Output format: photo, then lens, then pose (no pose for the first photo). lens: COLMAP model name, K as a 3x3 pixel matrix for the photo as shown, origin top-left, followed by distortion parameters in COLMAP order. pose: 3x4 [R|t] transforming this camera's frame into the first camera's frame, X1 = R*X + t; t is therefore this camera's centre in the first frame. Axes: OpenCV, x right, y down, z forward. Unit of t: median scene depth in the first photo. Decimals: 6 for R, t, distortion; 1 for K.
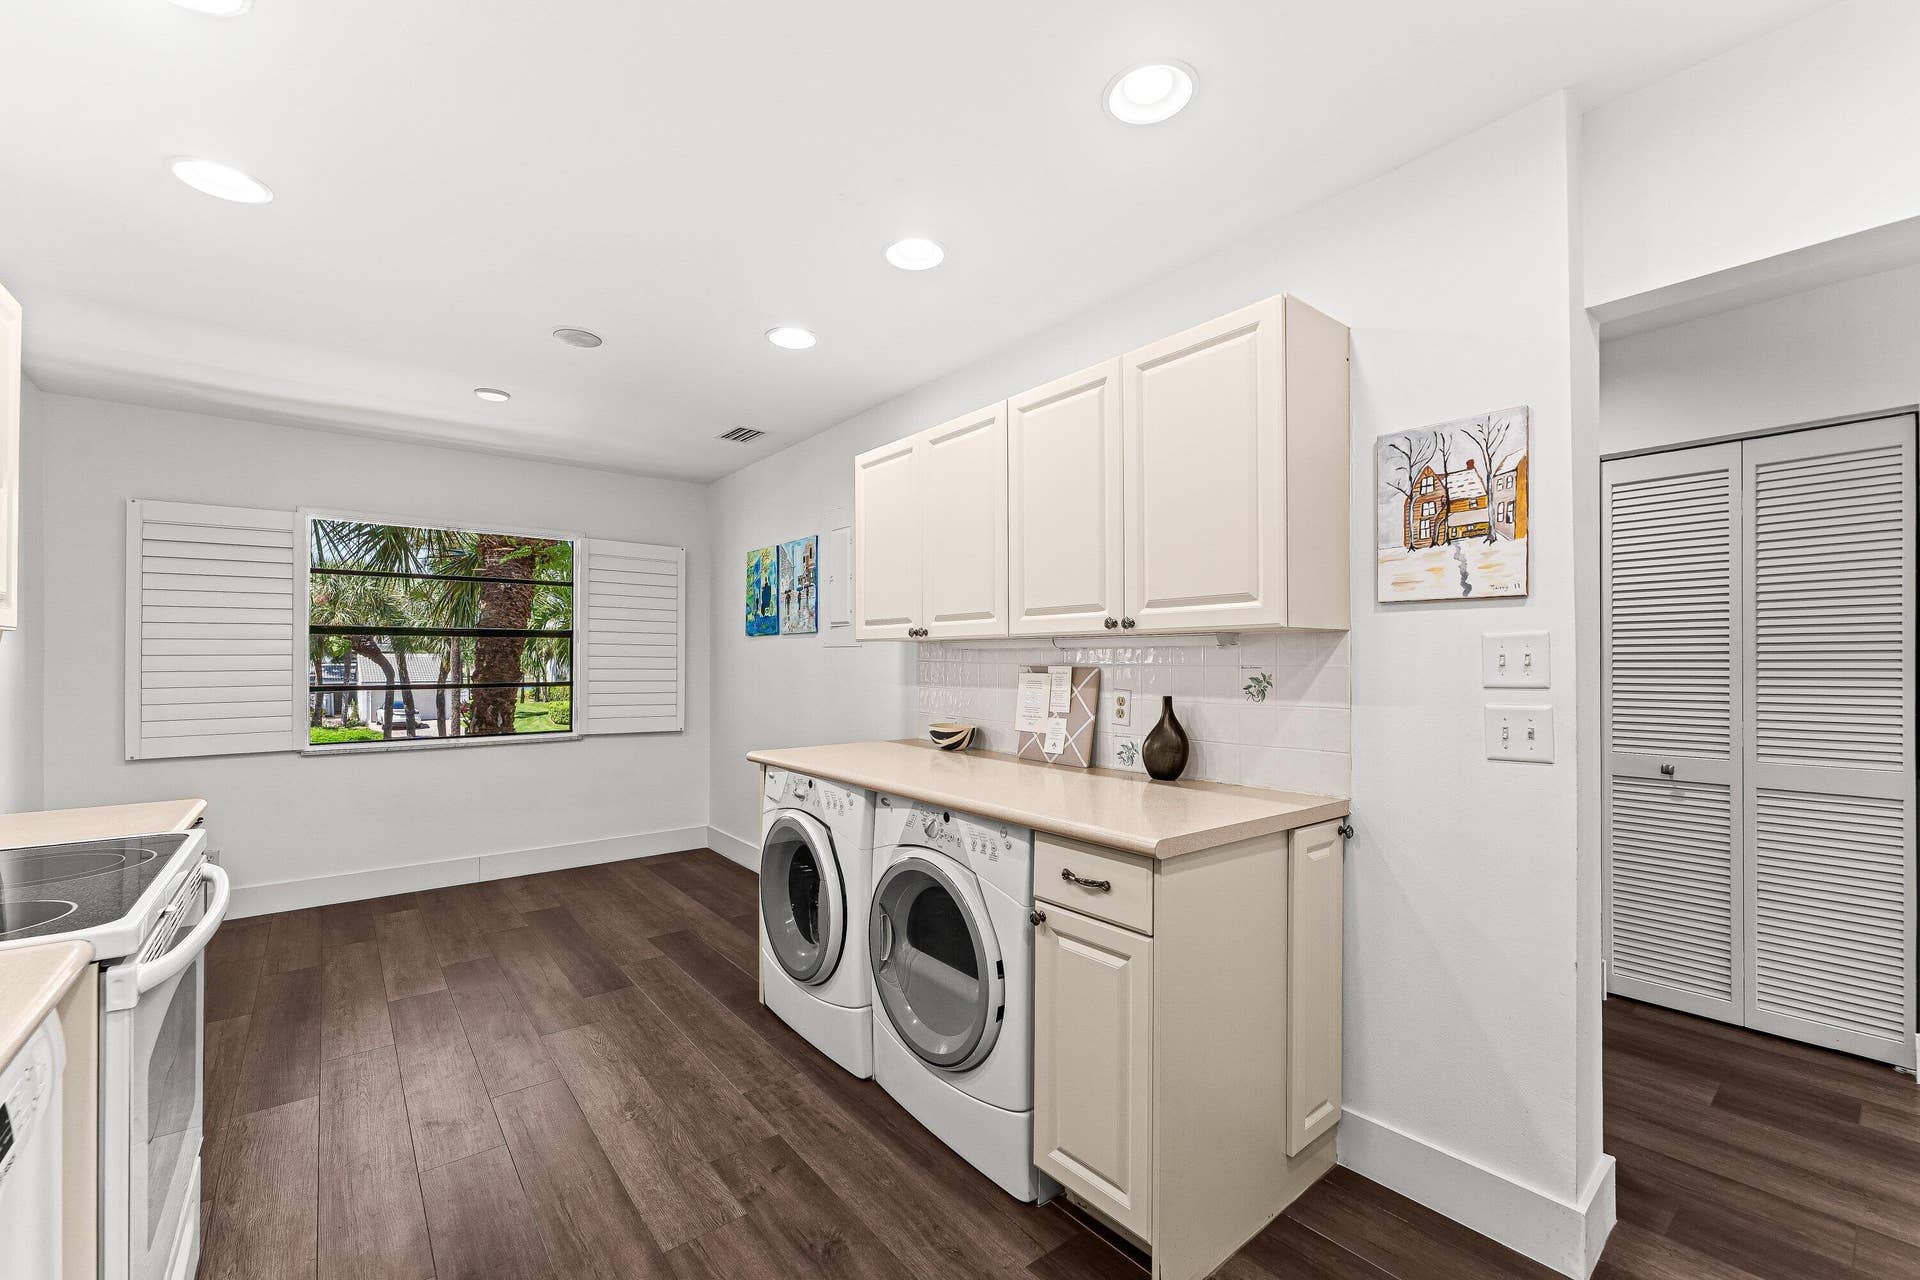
lens RADIAL K [[791.9, 0, 954.4], [0, 791.9, 656.6], [0, 0, 1]] dist [0.001451, -0.000155]
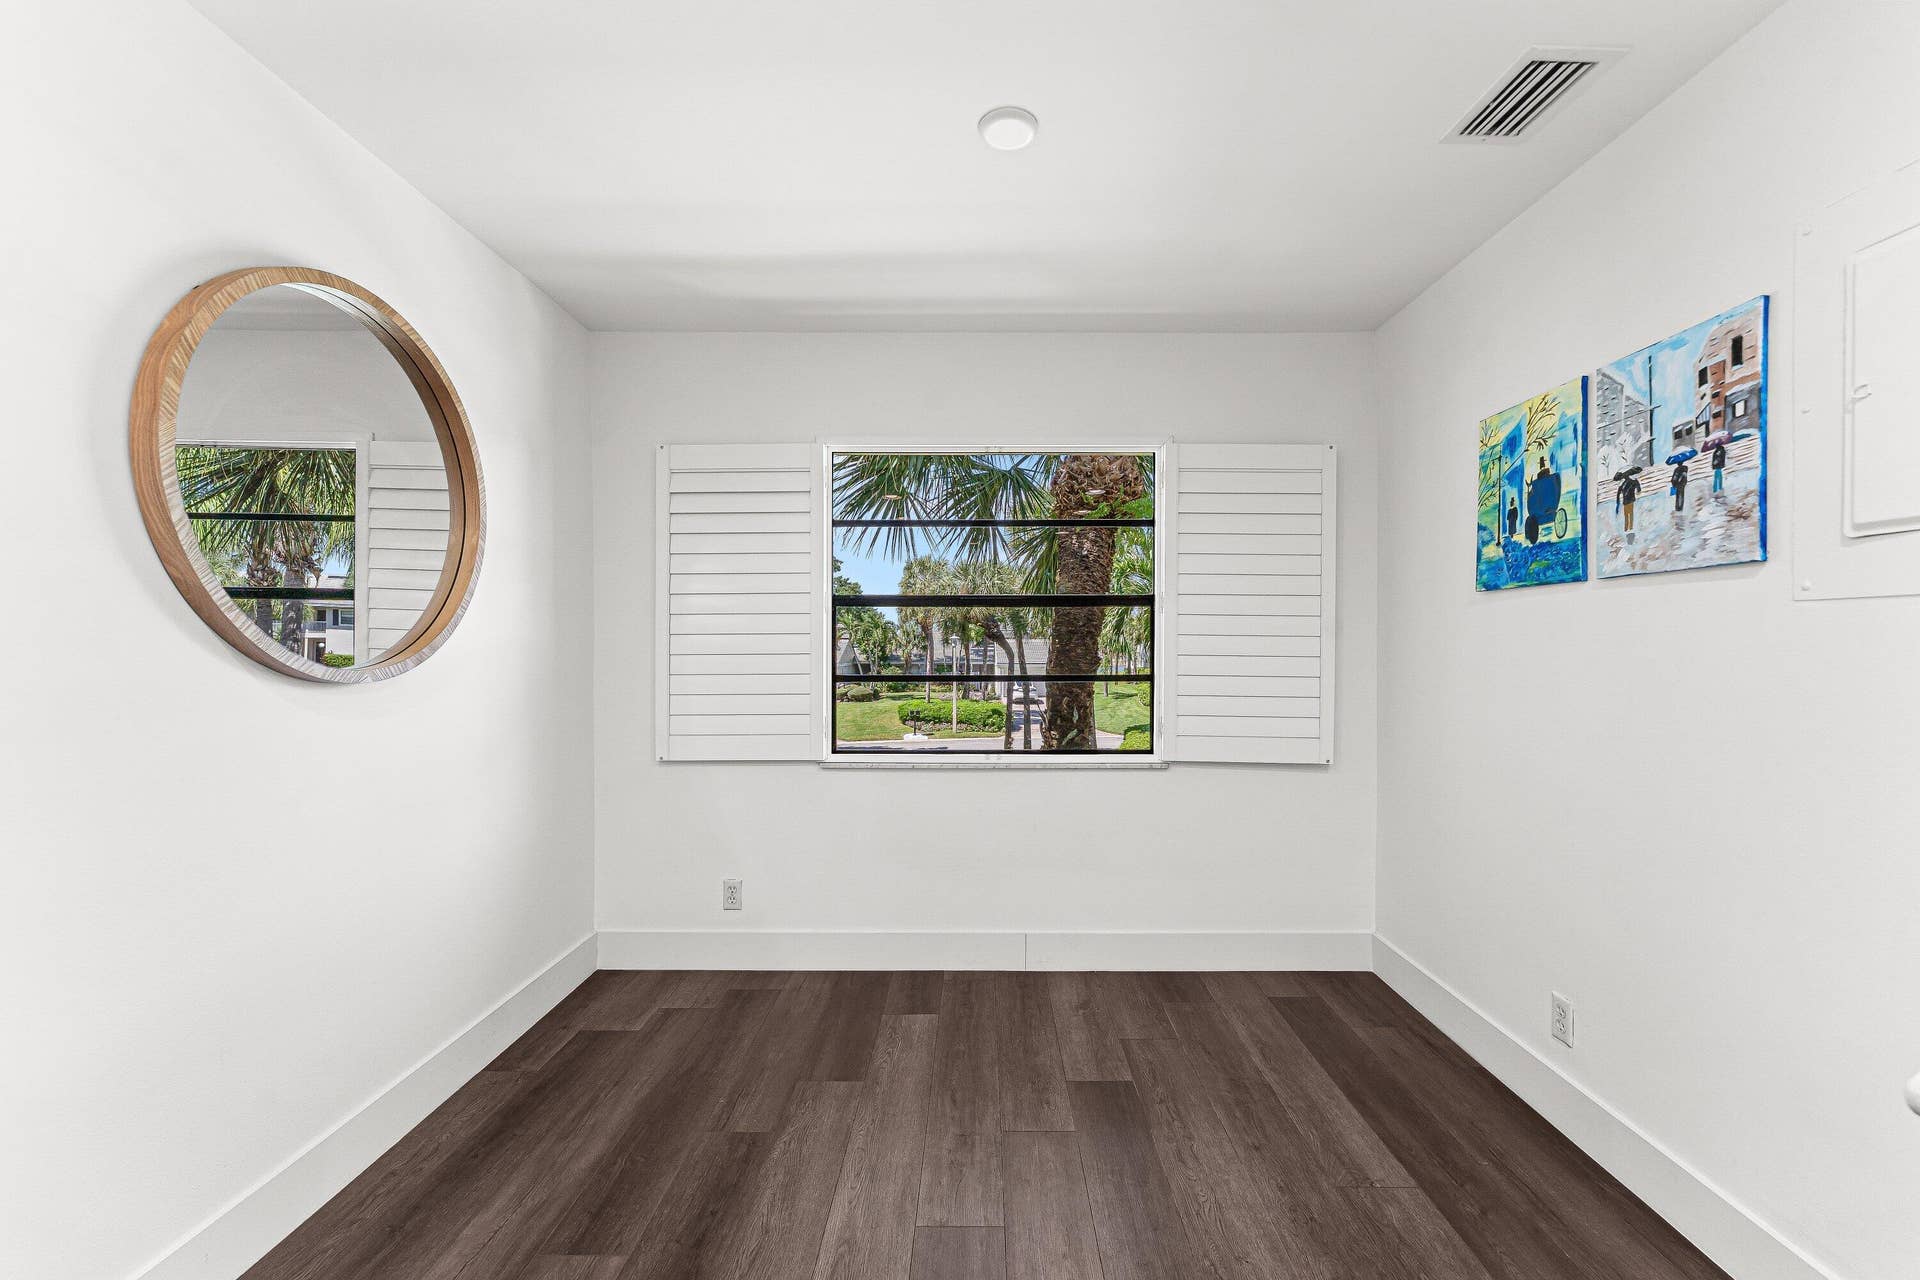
lens RADIAL K [[795.5, 0, 985.7], [0, 795.5, 650.2], [0, 0, 1]] dist [-0.000613, -0.000111]
pose [[0.787865, 0.005409, -0.615825, -0.214118], [0.001263, 0.999945, 0.010399, 0.005563], [0.615847, -0.008971, 0.787815, 0.454668]]
